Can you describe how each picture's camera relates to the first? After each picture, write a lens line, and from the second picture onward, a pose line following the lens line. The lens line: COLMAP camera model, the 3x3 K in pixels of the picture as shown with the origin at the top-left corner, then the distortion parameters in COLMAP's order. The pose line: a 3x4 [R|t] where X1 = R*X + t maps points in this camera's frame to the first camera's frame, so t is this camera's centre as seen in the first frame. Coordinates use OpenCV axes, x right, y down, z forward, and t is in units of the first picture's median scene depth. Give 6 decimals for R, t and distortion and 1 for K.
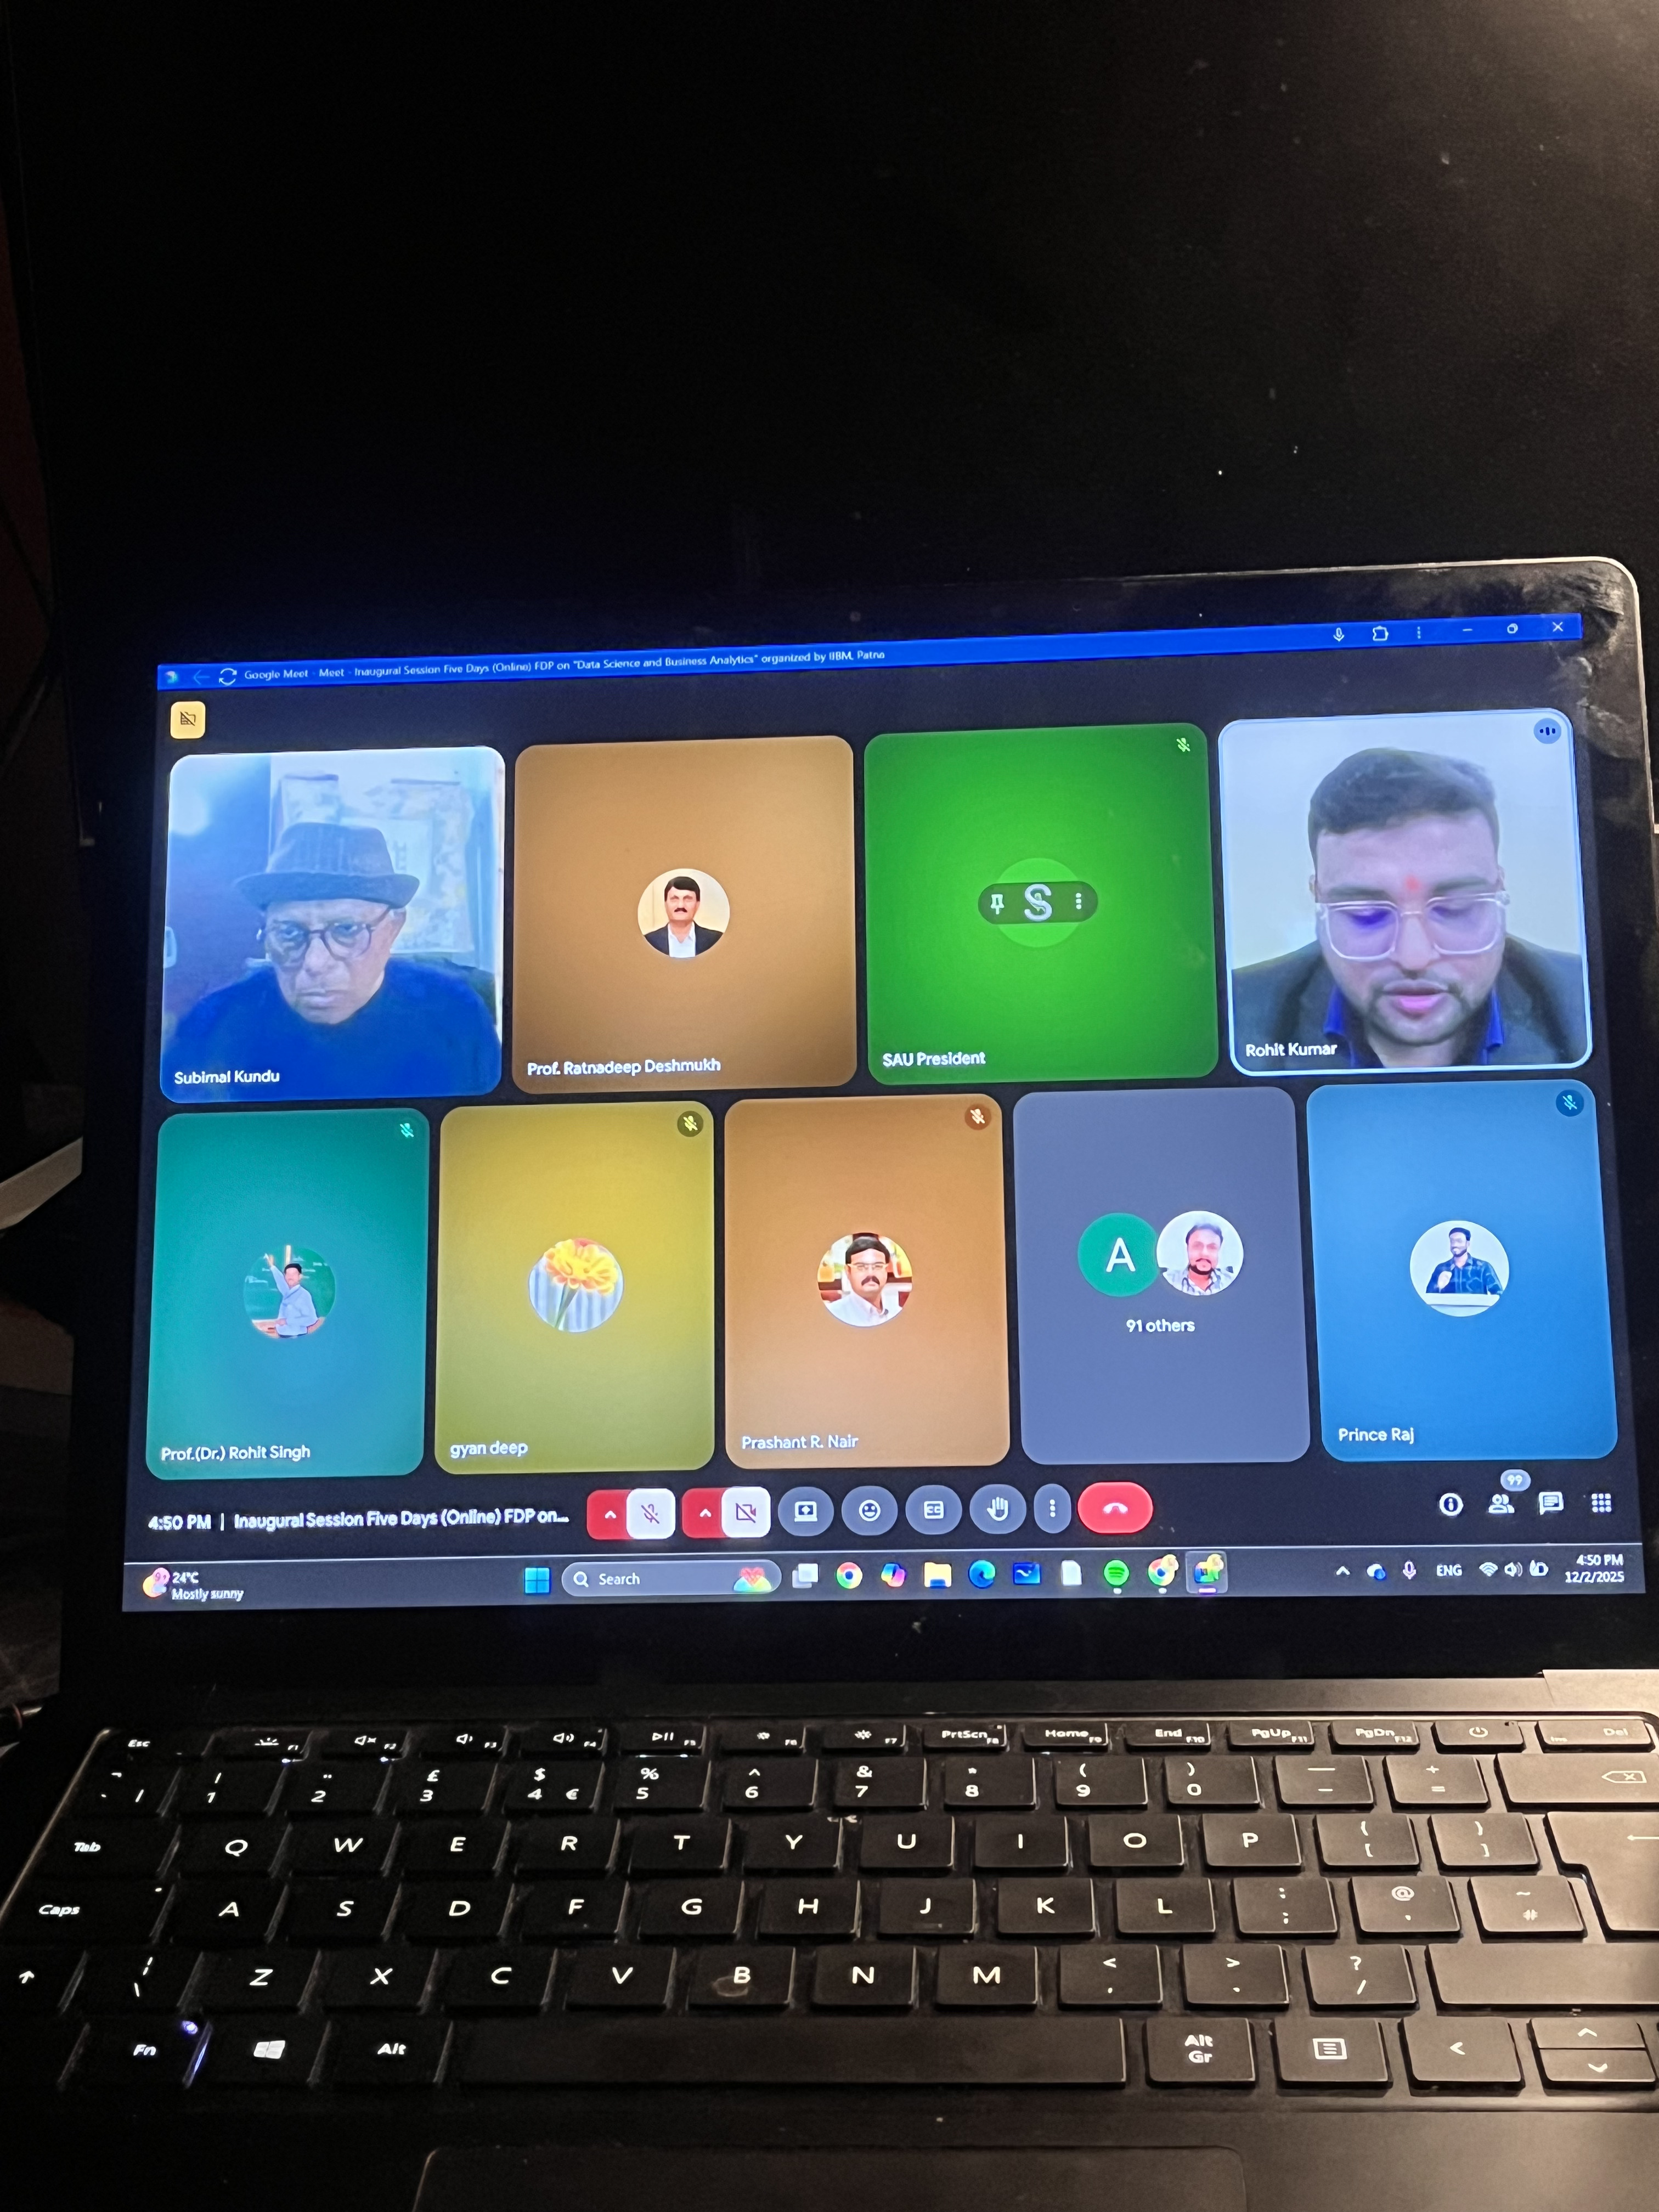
lens RADIAL K [[2564.9, 0, 829.5], [0, 2564.9, 1106.0], [0, 0, 1]] dist [-0.001235, -0.064068]
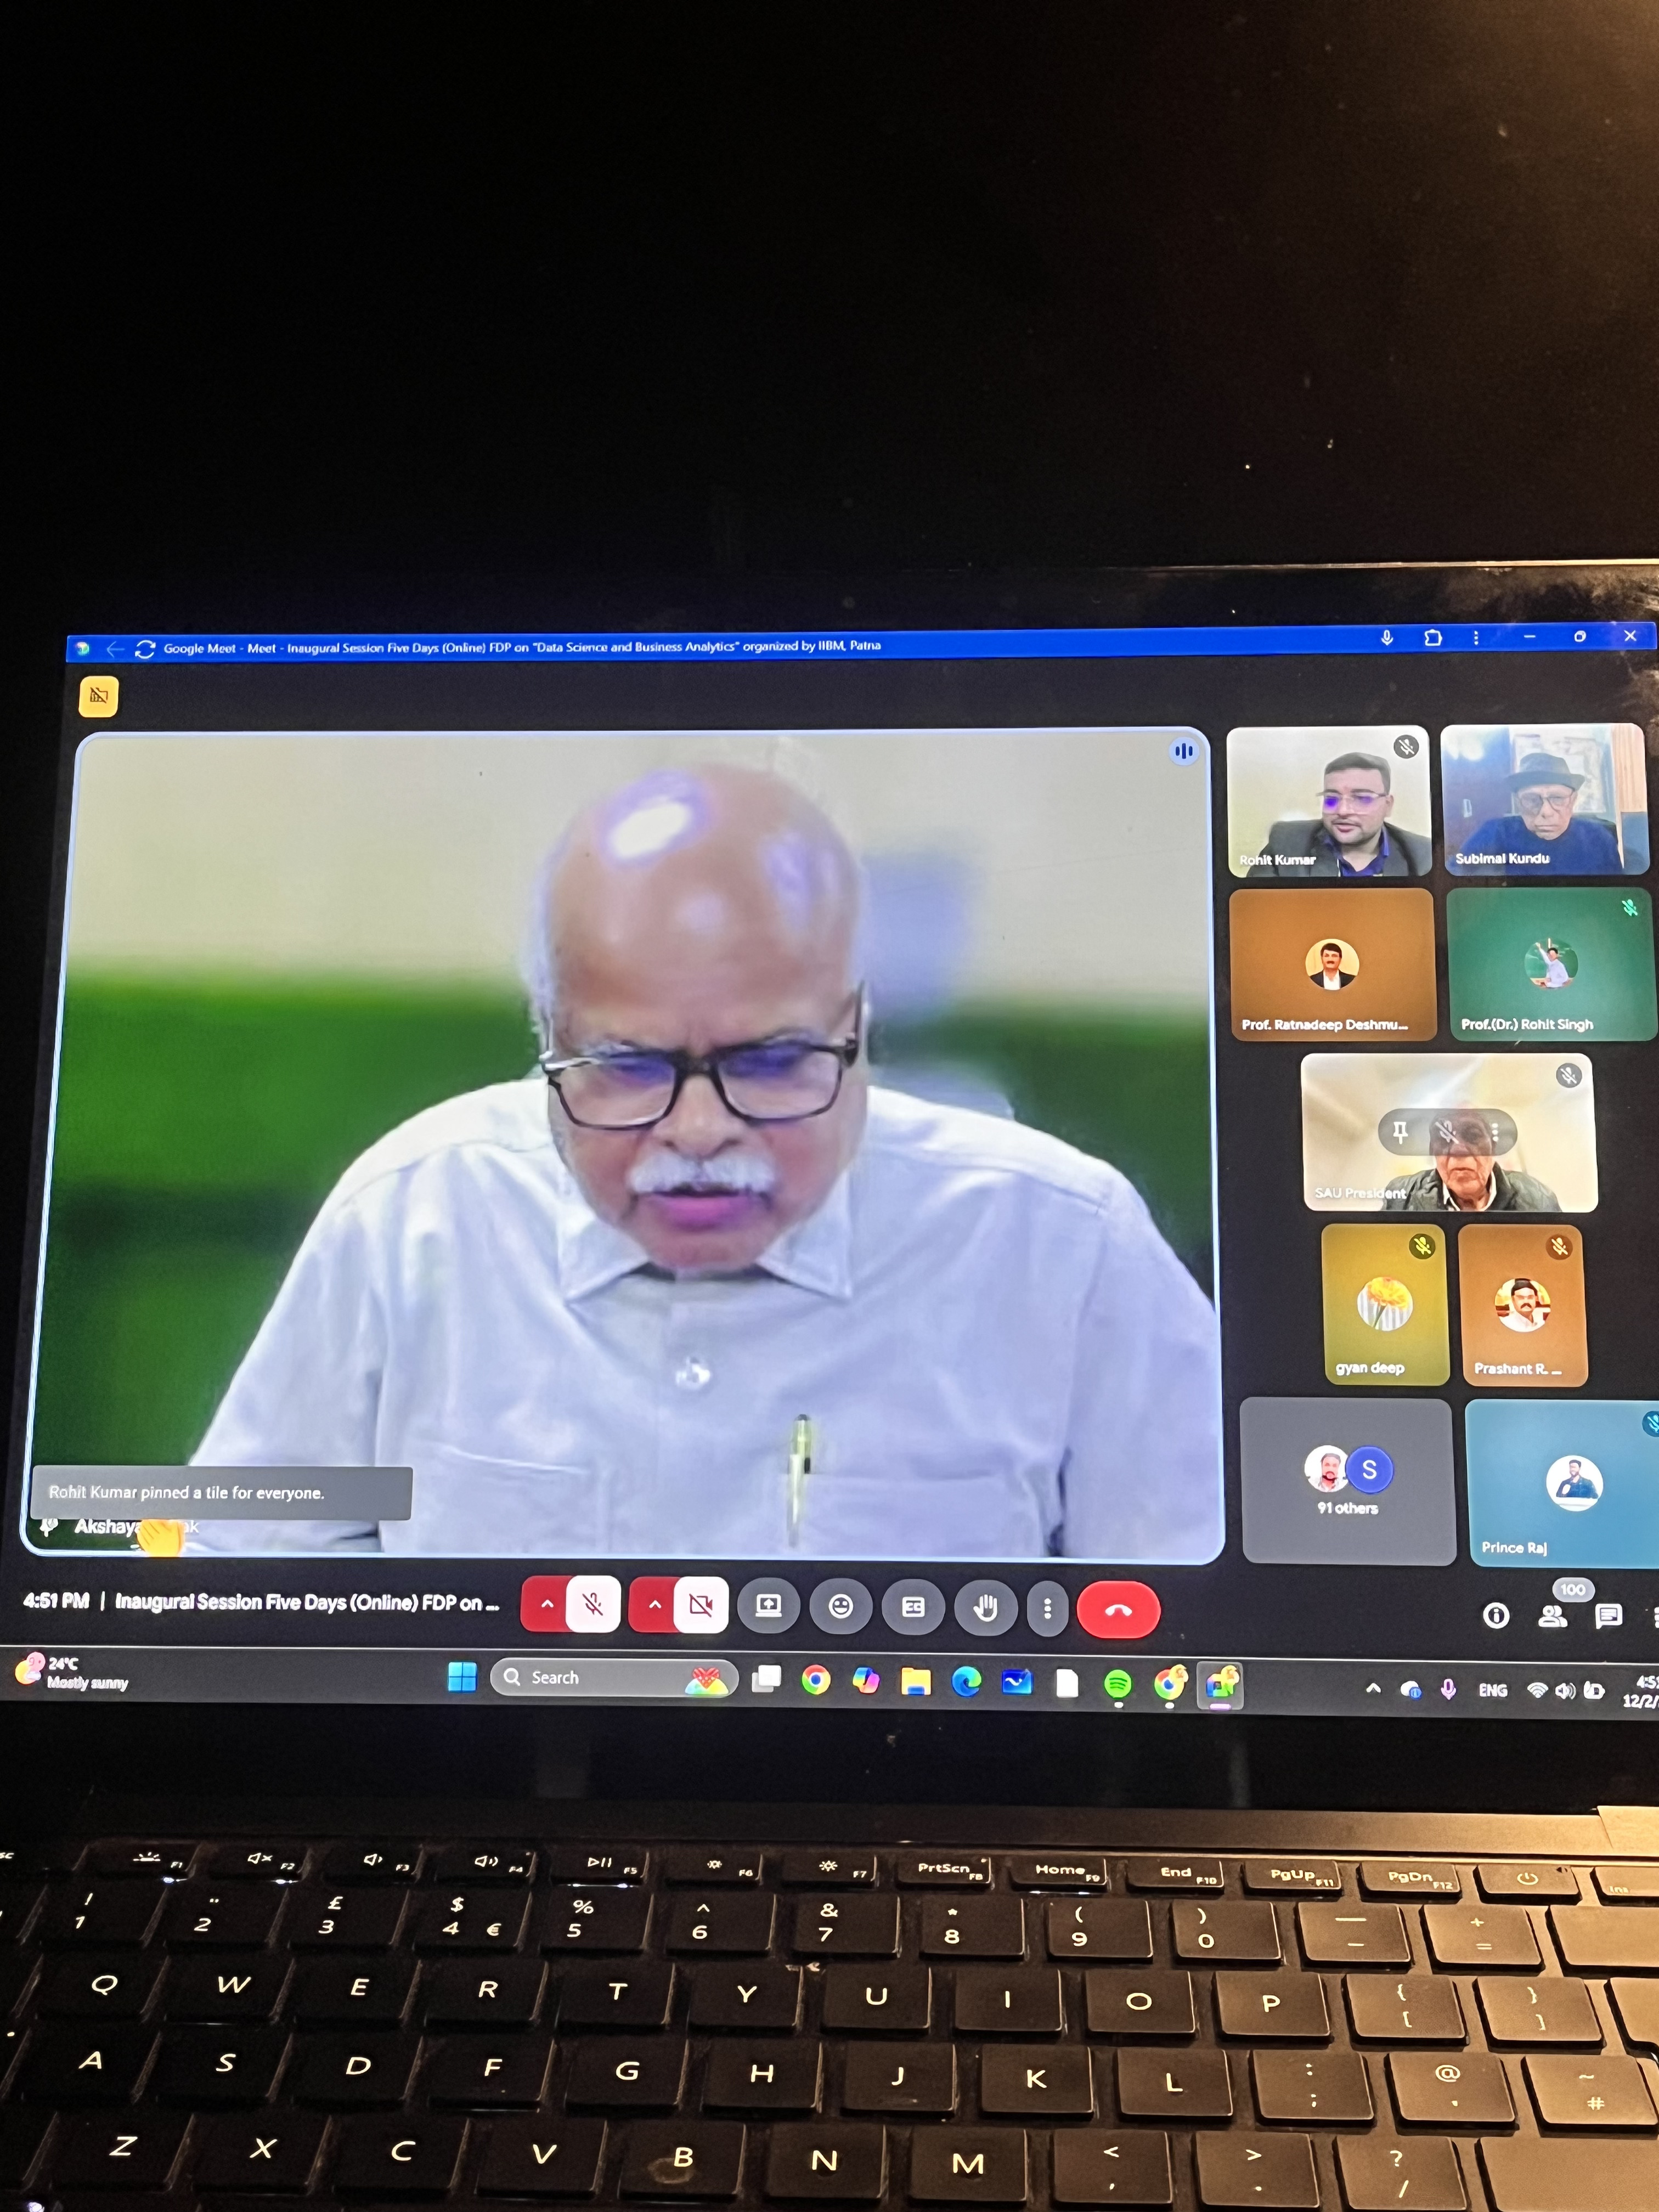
lens RADIAL K [[2564.9, 0, 829.5], [0, 2564.9, 1106.0], [0, 0, 1]] dist [-0.001235, -0.064068]
pose [[0.999541, 0.026167, 0.015281, -0.006429], [-0.025937, 0.999550, -0.015043, -0.001383], [-0.015668, 0.014640, 0.999770, 0.115591]]
